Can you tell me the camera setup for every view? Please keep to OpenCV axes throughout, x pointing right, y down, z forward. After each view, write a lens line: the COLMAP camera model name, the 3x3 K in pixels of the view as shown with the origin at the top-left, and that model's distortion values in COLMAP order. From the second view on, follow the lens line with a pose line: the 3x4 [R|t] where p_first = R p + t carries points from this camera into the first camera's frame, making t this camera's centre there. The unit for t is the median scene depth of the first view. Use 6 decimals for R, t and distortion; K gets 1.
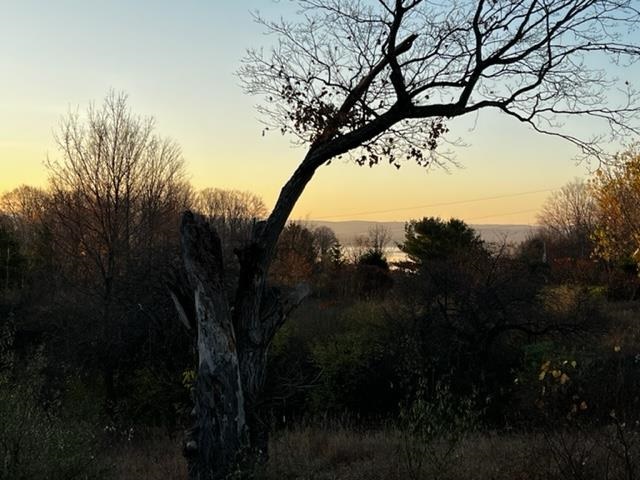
lens RADIAL K [[1045.8, 0, 319.9], [0, 1045.8, 239.7], [0, 0, 1]] dist [0.130546, 0.000000]
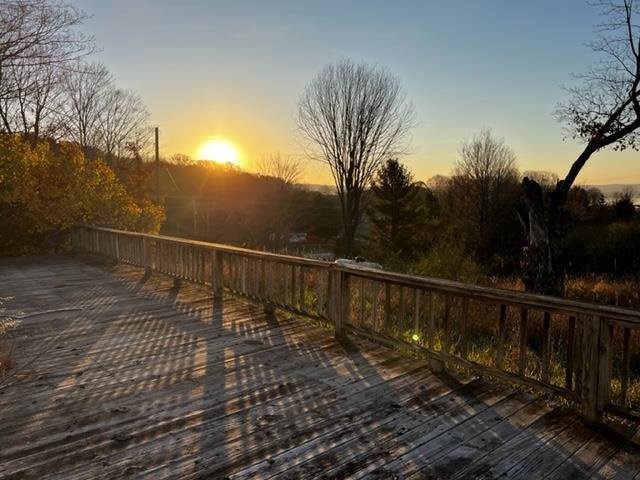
lens RADIAL K [[478.5, 0, 319.6], [0, 478.5, 242.3], [0, 0, 1]] dist [0.044290, -0.029252]
pose [[0.872500, 0.017159, -0.488314, -0.001479], [0.026281, 0.996289, 0.081967, 0.016879], [0.487908, -0.084349, 0.868810, -0.151891]]
